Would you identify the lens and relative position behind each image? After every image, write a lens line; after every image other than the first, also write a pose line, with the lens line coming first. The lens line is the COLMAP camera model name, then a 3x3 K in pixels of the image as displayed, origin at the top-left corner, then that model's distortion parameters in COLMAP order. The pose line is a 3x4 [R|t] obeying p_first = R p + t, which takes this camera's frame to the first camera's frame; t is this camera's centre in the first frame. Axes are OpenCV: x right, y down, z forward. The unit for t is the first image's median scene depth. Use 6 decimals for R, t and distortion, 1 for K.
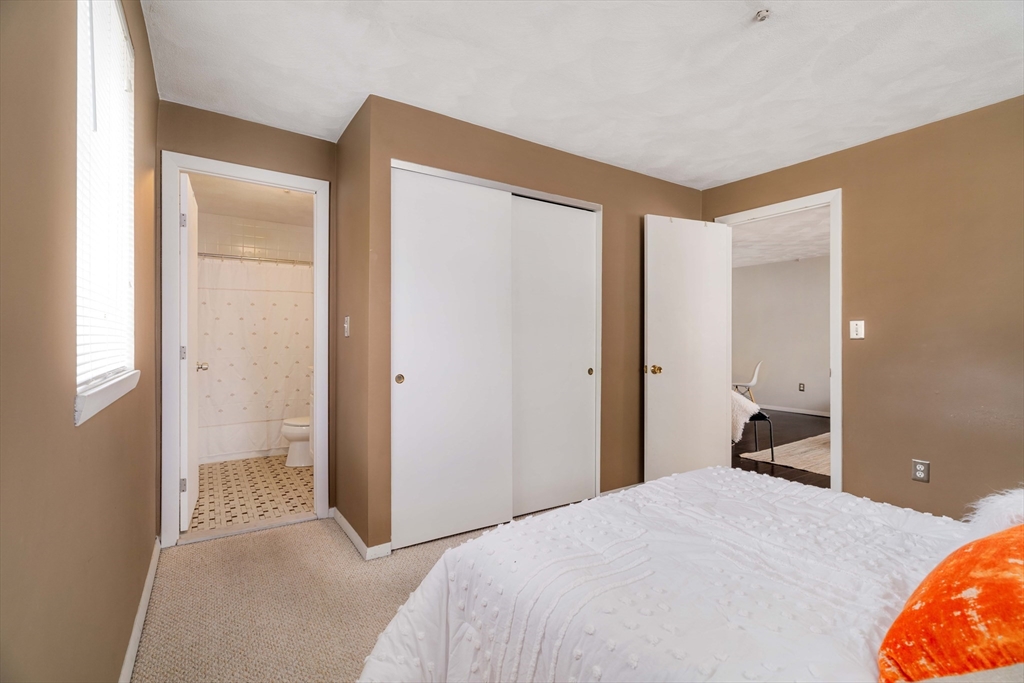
lens RADIAL K [[467.4, 0, 520.1], [0, 467.4, 340.4], [0, 0, 1]] dist [-0.005448, -0.001443]
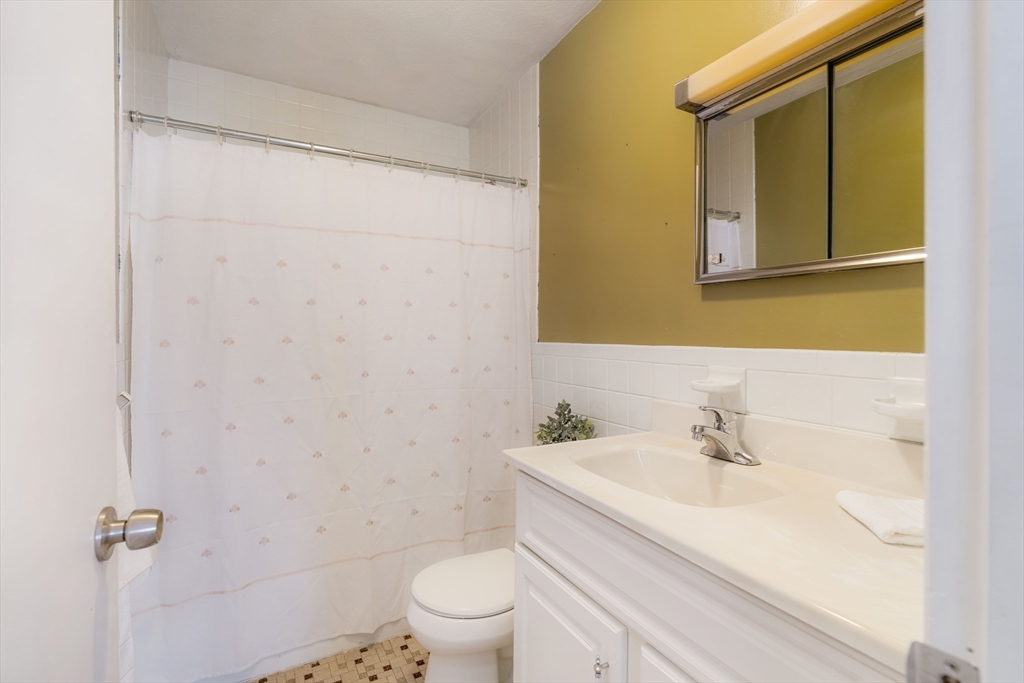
lens RADIAL K [[467.4, 0, 504.9], [0, 467.4, 339.9], [0, 0, 1]] dist [-0.005448, -0.001443]
pose [[0.991586, -0.004799, -0.129362, -0.375933], [0.005456, 0.999974, 0.004728, -0.015410], [0.129336, -0.005394, 0.991586, 0.617486]]
